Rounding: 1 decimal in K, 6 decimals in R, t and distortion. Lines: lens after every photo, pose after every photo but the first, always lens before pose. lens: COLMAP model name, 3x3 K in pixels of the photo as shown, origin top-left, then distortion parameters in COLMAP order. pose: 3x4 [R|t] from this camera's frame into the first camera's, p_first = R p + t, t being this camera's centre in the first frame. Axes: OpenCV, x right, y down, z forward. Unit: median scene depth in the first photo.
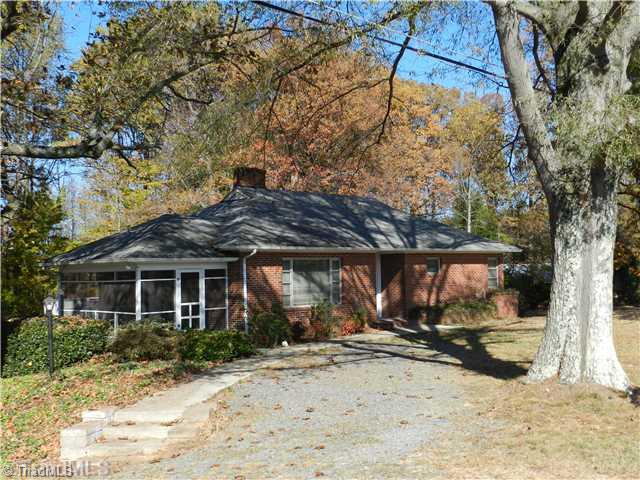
lens RADIAL K [[428.3, 0, 319.3], [0, 428.3, 240.0], [0, 0, 1]] dist [0.000671, -0.000223]
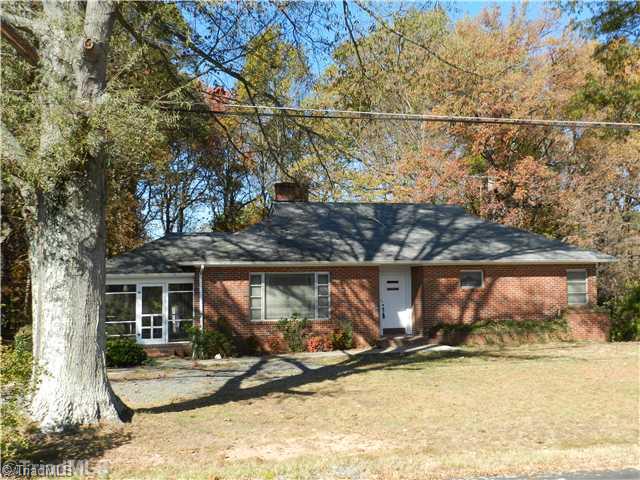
lens RADIAL K [[428.3, 0, 319.6], [0, 428.3, 241.1], [0, 0, 1]] dist [0.000671, -0.000223]
pose [[0.955756, -0.023572, -0.293213, 0.366851], [0.017272, 0.999561, -0.024059, -0.005653], [0.293652, 0.017931, 0.955744, 0.062969]]
